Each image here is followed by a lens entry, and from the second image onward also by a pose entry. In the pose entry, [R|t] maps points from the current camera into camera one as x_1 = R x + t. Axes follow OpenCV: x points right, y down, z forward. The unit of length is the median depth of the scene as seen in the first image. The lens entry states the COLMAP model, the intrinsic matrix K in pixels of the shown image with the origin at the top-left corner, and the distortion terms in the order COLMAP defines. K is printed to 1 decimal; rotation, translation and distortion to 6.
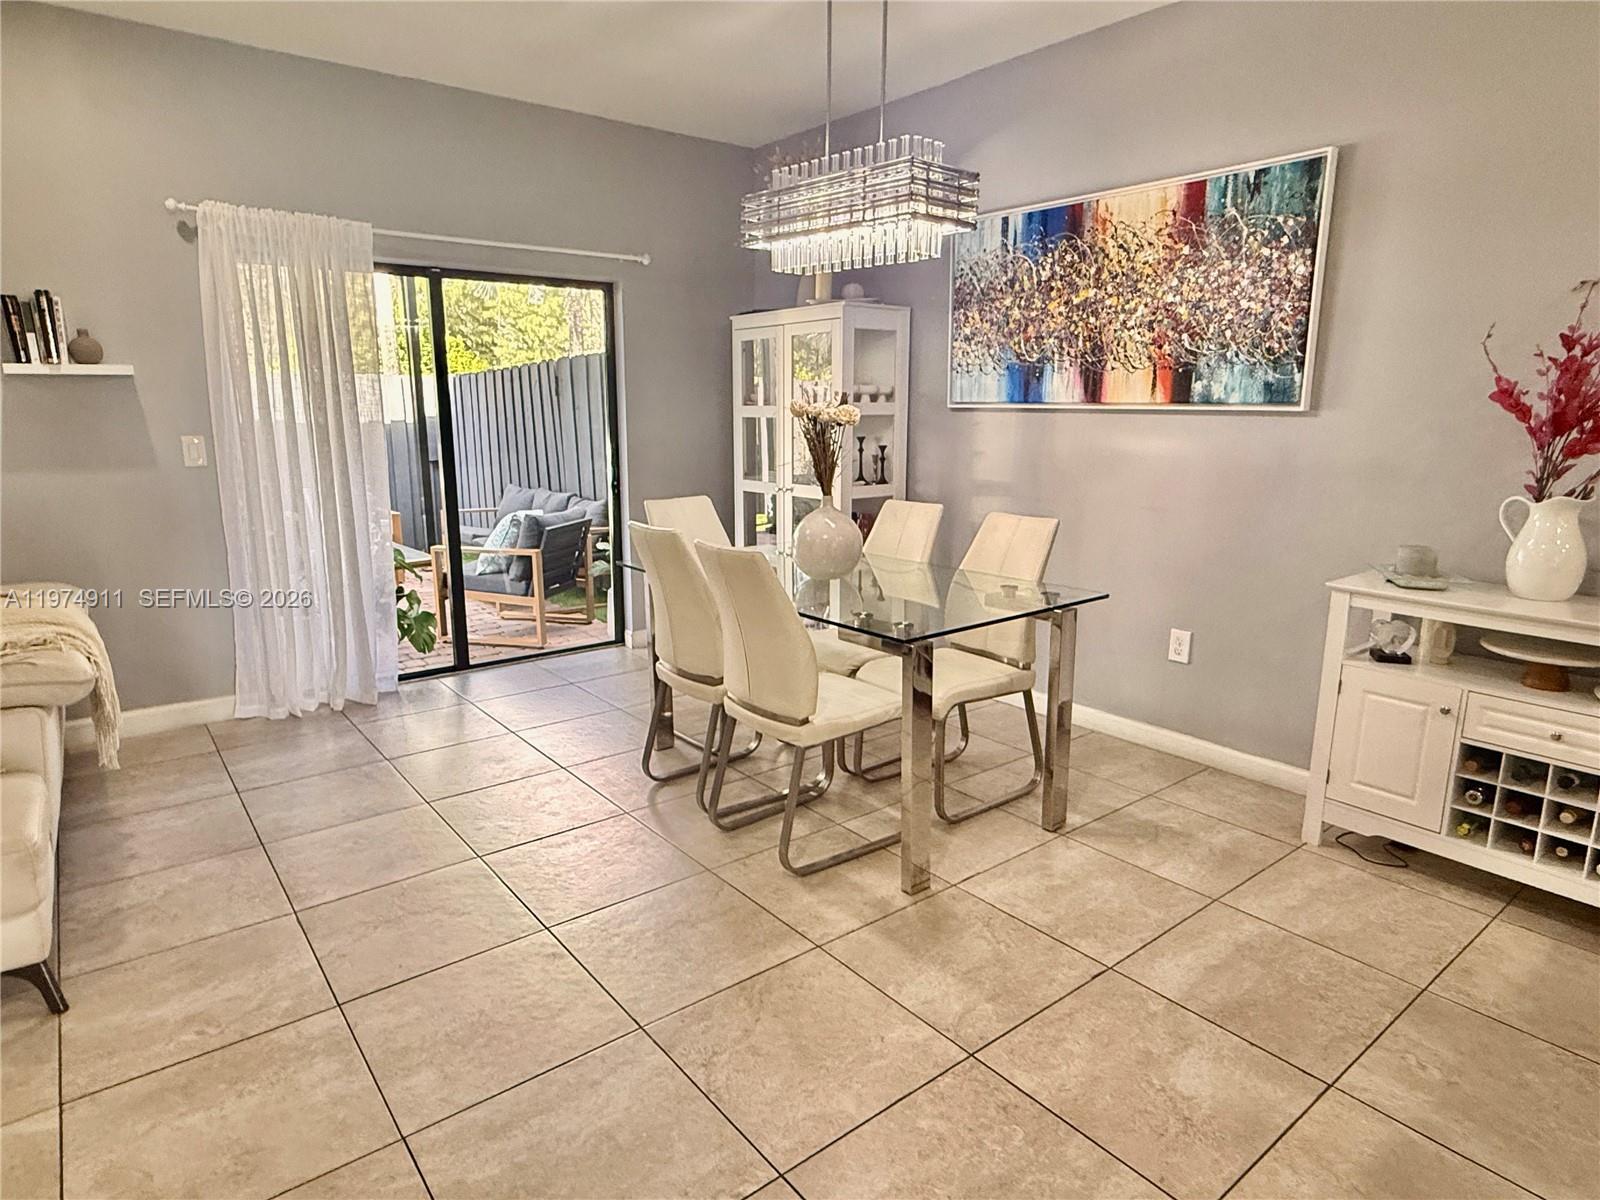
lens RADIAL K [[926.8, 0, 804.6], [0, 926.8, 594.8], [0, 0, 1]] dist [0.005419, 0.001660]
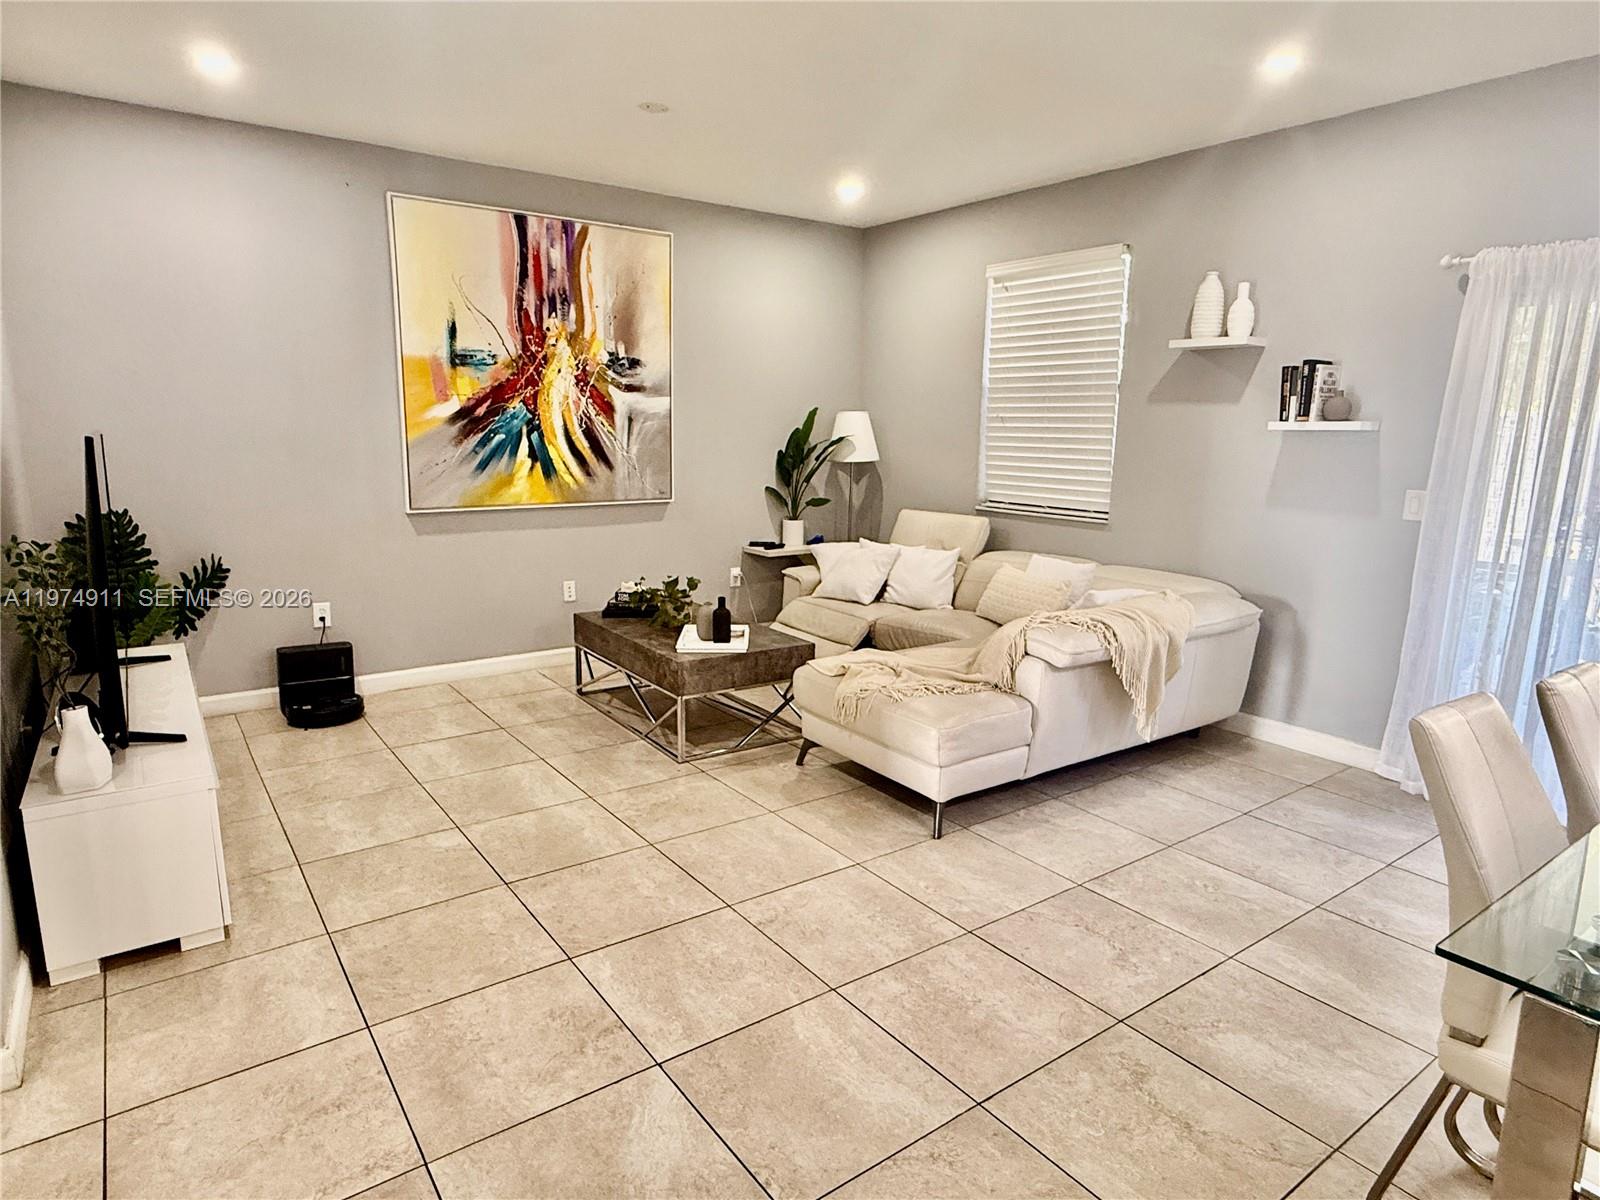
lens RADIAL K [[926.8, 0, 798.5], [0, 926.8, 607.9], [0, 0, 1]] dist [0.005419, 0.001660]
pose [[-0.034132, 0.185582, -0.982036, 0.425819], [-0.219651, 0.957190, 0.188521, -0.106449], [0.974981, 0.222140, 0.008093, 0.427277]]
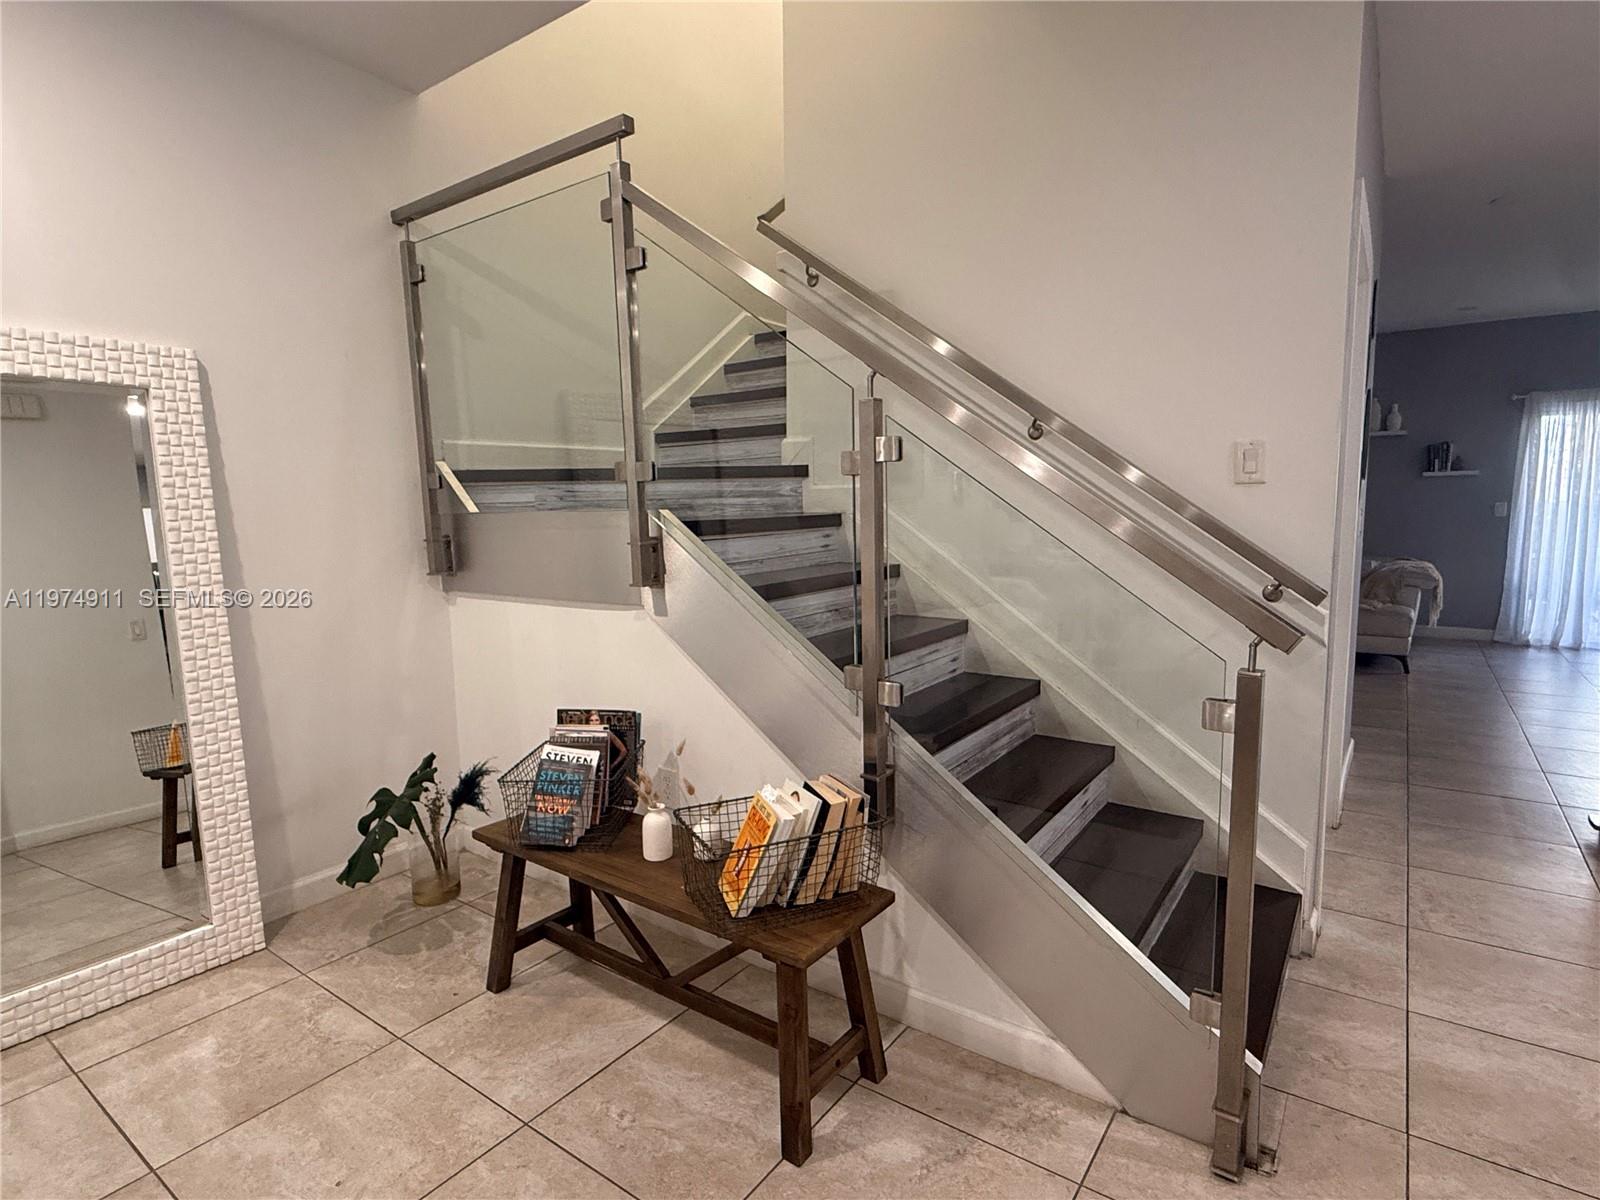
lens RADIAL K [[831.5, 0, 802.5], [0, 831.5, 604.9], [0, 0, 1]] dist [-0.003987, -0.000975]
pose [[0.281475, 0.102711, -0.954056, 0.822669], [-0.174799, 0.983108, 0.054267, 0.269030], [0.943513, 0.151493, 0.294674, -1.166045]]
